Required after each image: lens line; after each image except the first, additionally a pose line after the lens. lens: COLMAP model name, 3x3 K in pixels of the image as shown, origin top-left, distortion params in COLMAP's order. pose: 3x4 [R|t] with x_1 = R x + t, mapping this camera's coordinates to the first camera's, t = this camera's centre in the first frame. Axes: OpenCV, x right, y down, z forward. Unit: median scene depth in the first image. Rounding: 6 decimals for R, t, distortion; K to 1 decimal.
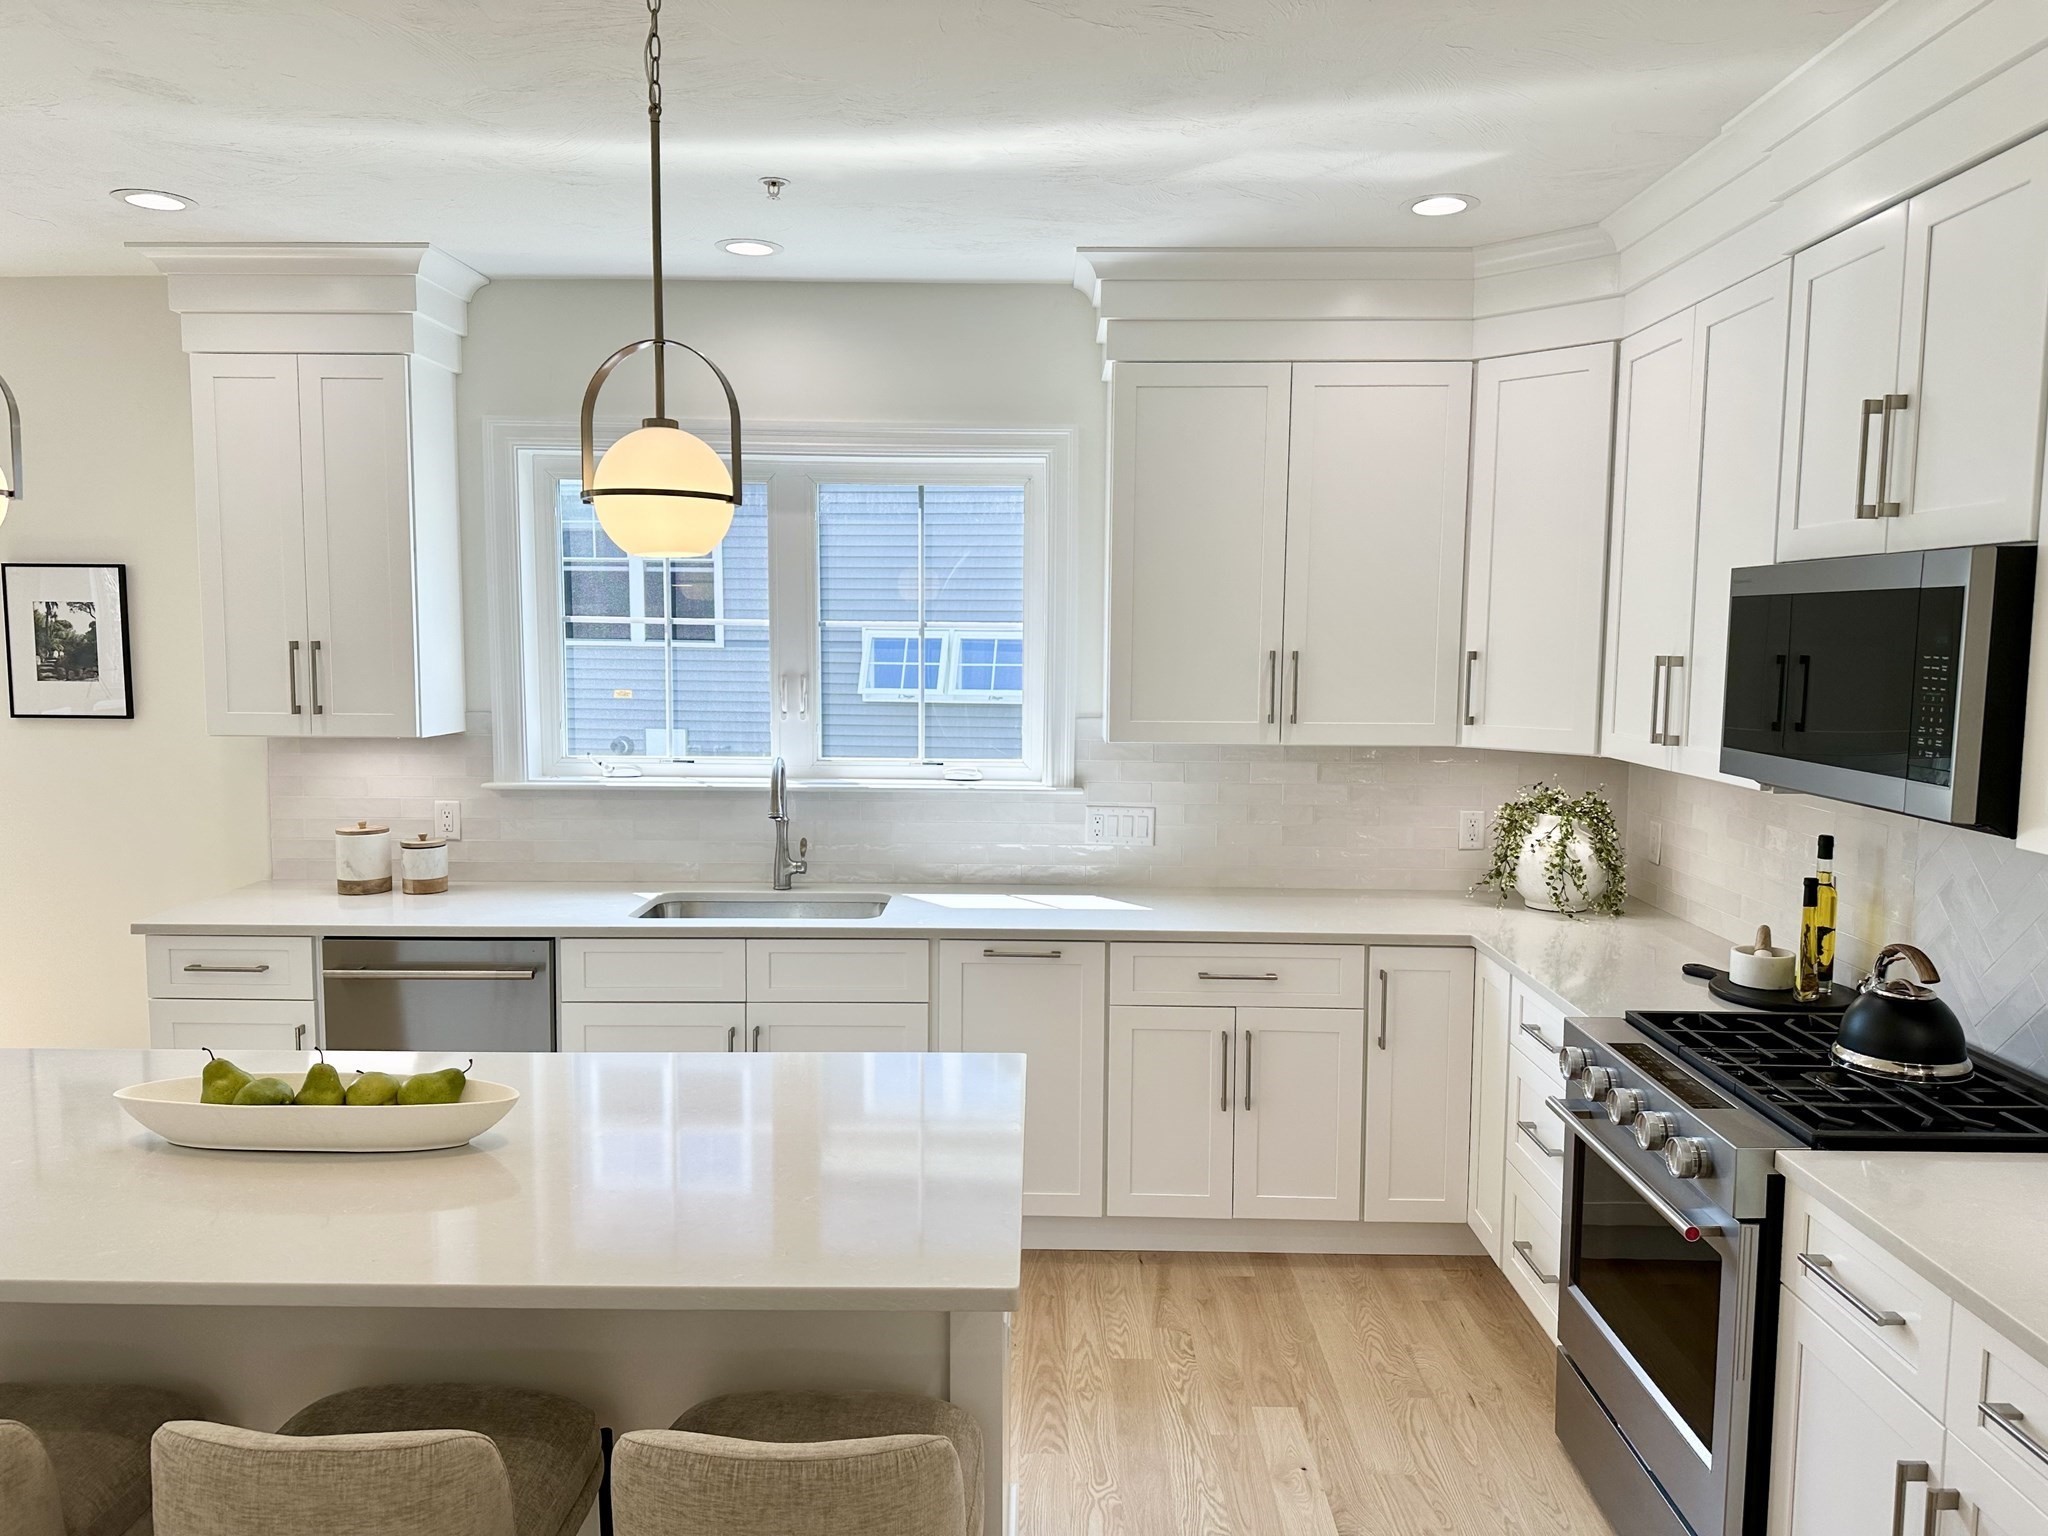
lens RADIAL K [[1426.4, 0, 1033.3], [0, 1426.4, 768.3], [0, 0, 1]] dist [0.107306, -0.133569]
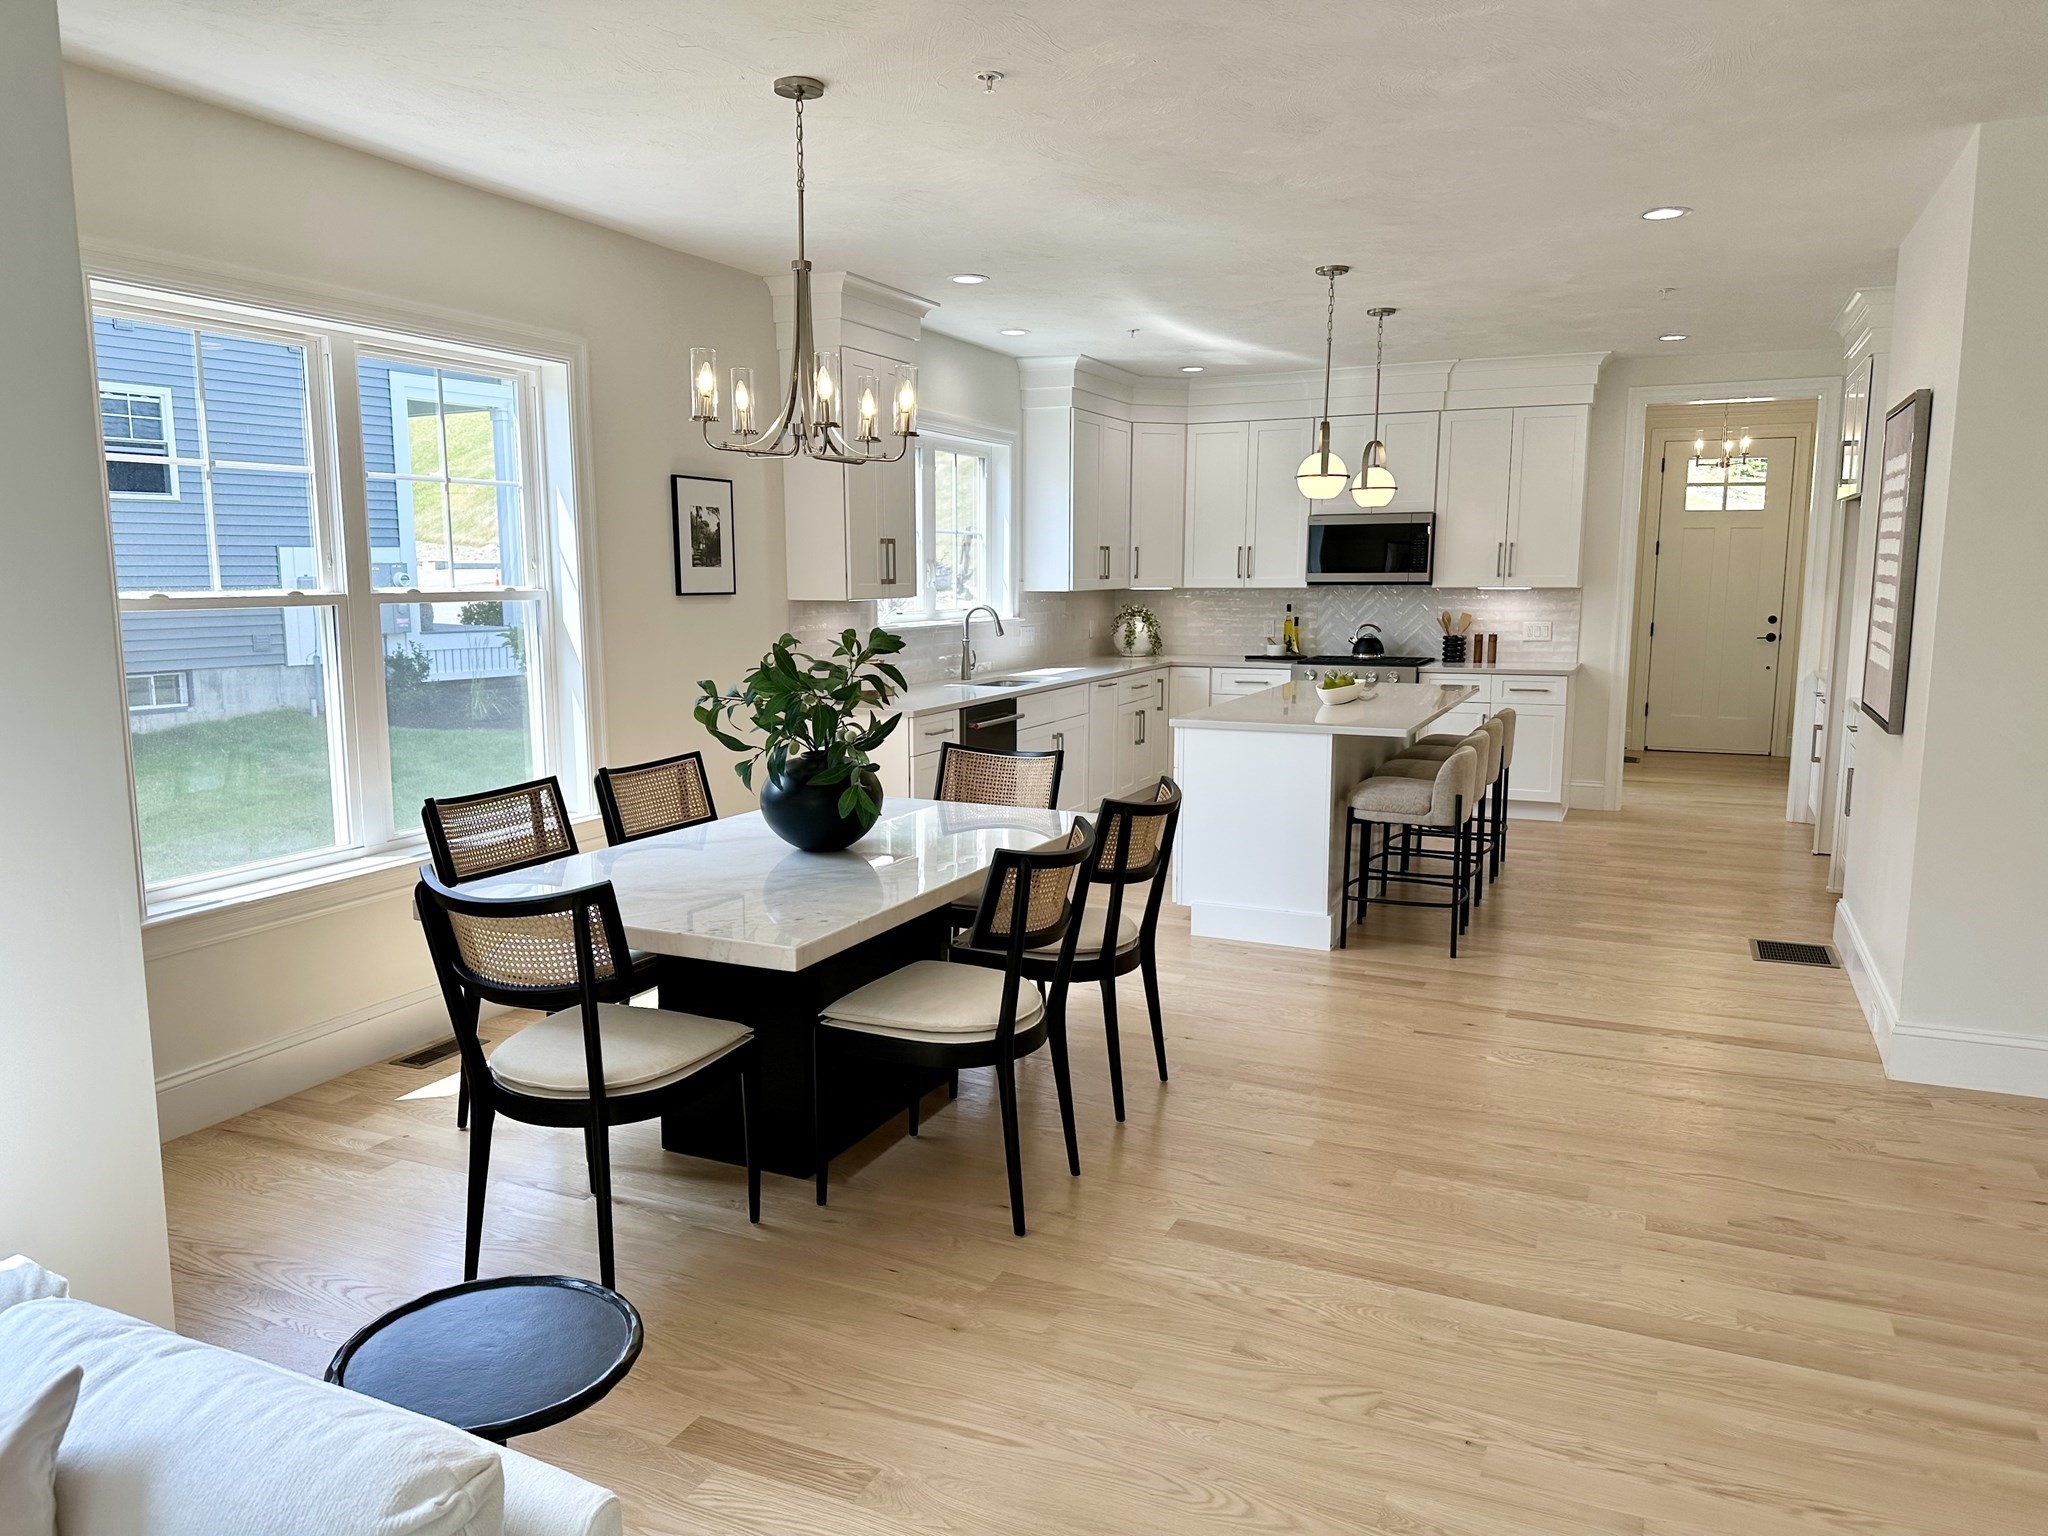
lens RADIAL K [[1423.4, 0, 1018.9], [0, 1423.4, 762.4], [0, 0, 1]] dist [0.164080, -0.257430]
pose [[0.397983, -0.132513, 0.907772, -2.195686], [0.089877, 0.990385, 0.105168, 0.006426], [-0.912980, 0.039733, 0.406066, 0.257394]]
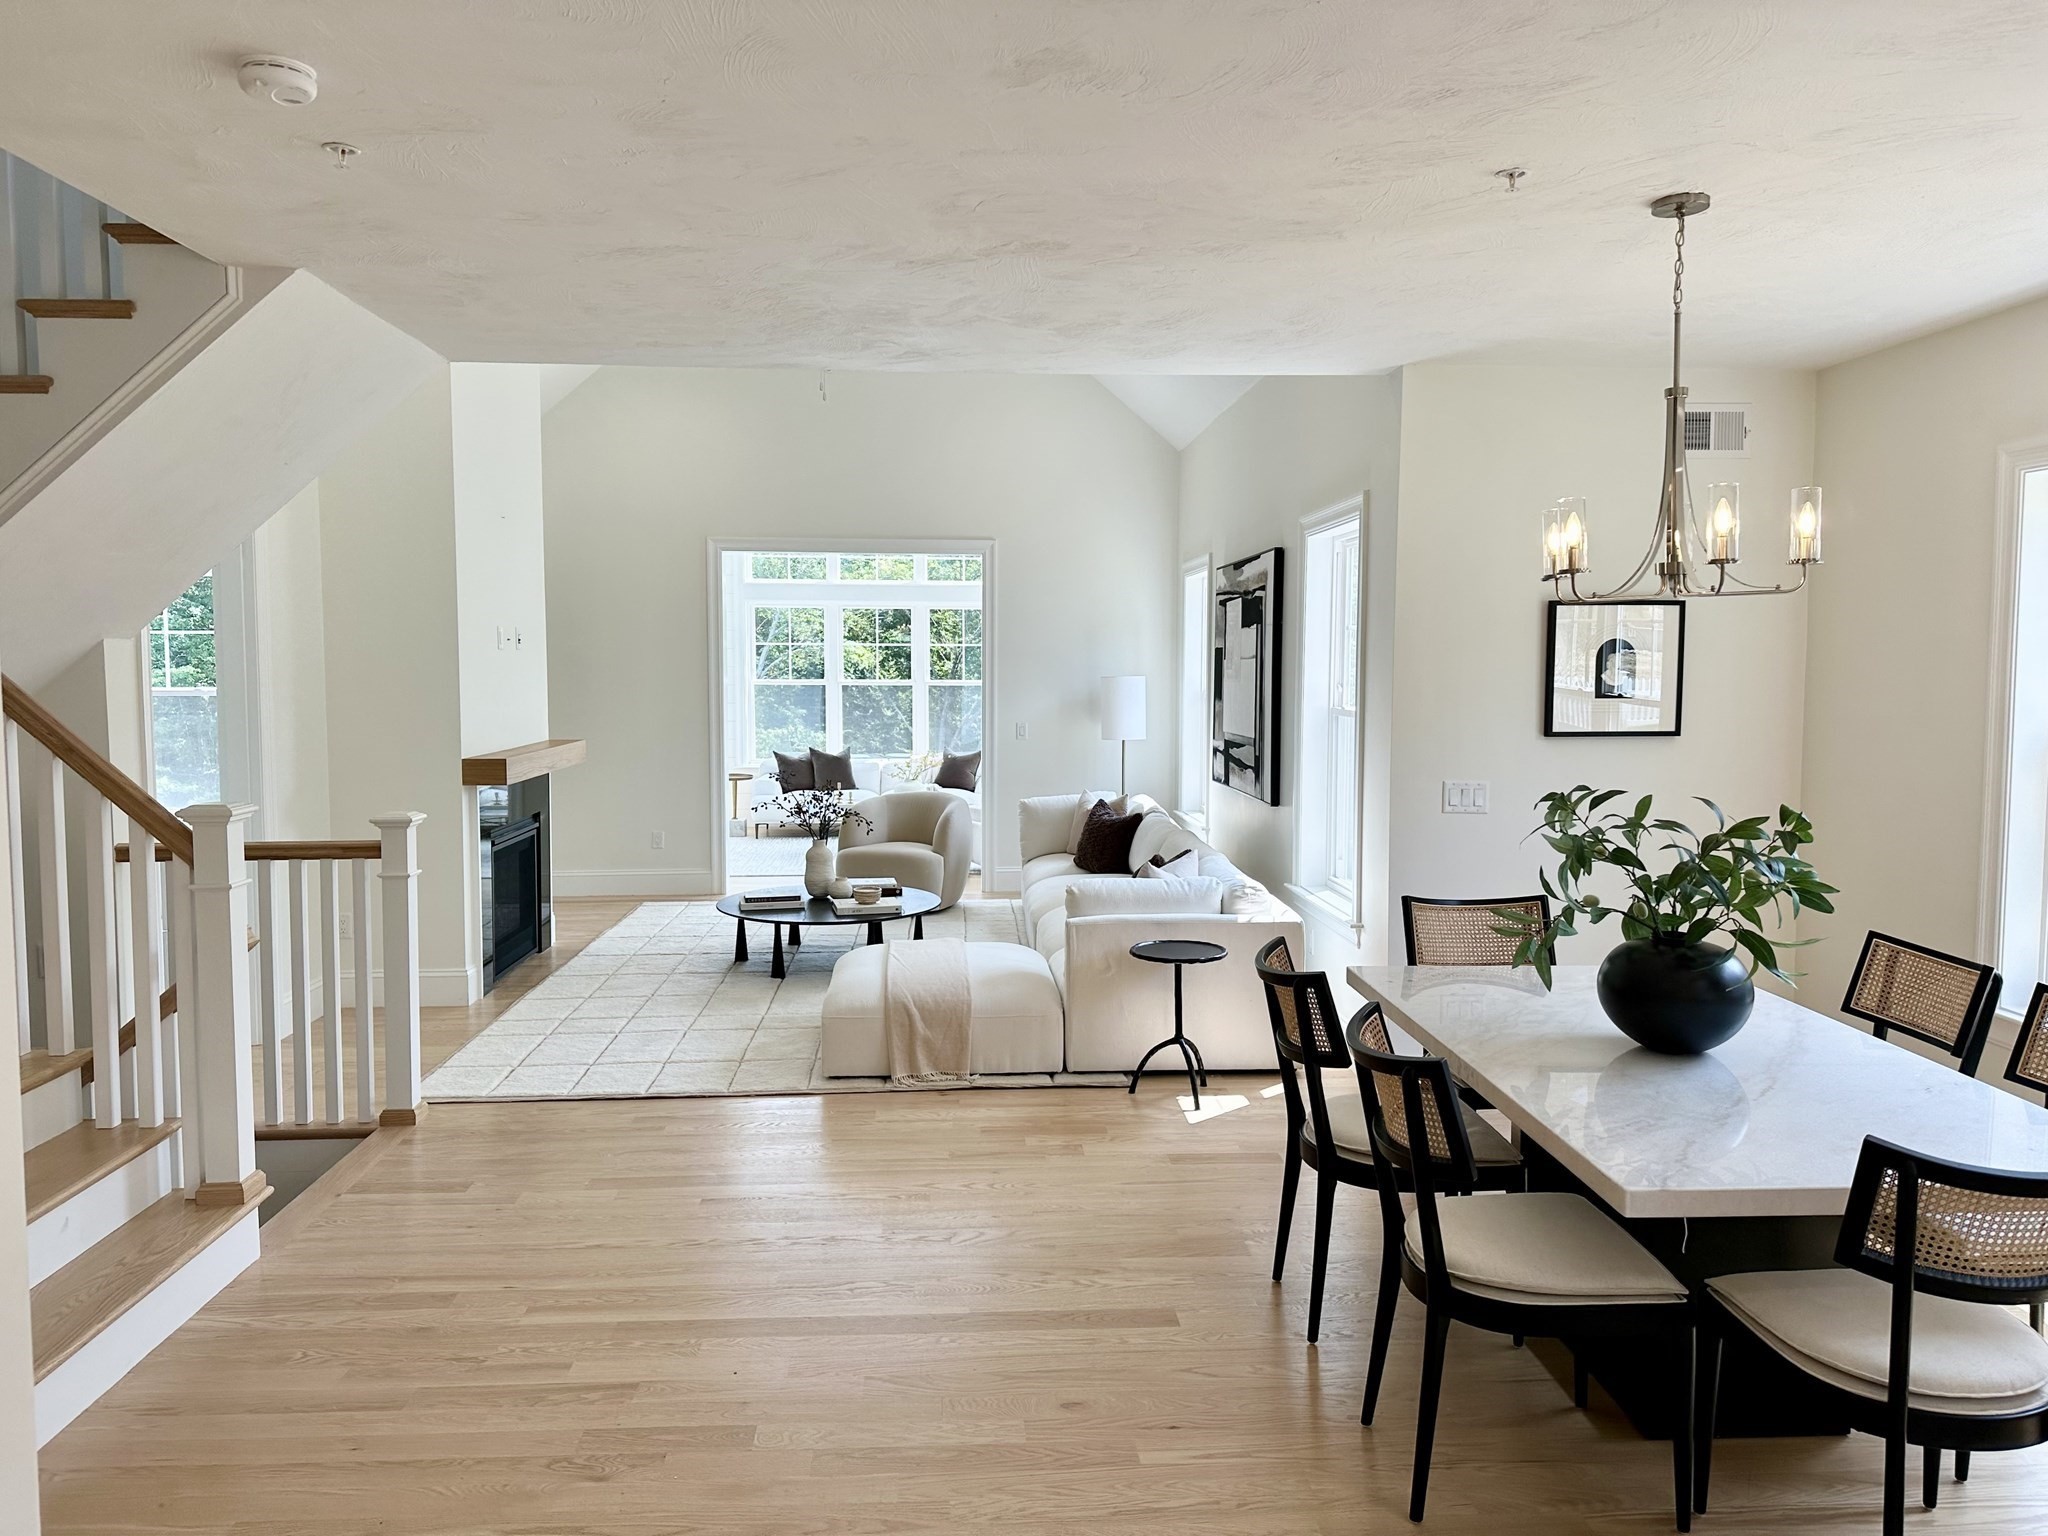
lens RADIAL K [[1423.4, 0, 1018.9], [0, 1423.4, 762.4], [0, 0, 1]] dist [0.164080, -0.257430]
pose [[0.074959, 0.066785, -0.994948, -0.352253], [-0.097471, 0.993468, 0.059342, -0.026901], [0.992412, 0.092530, 0.080979, 0.330207]]
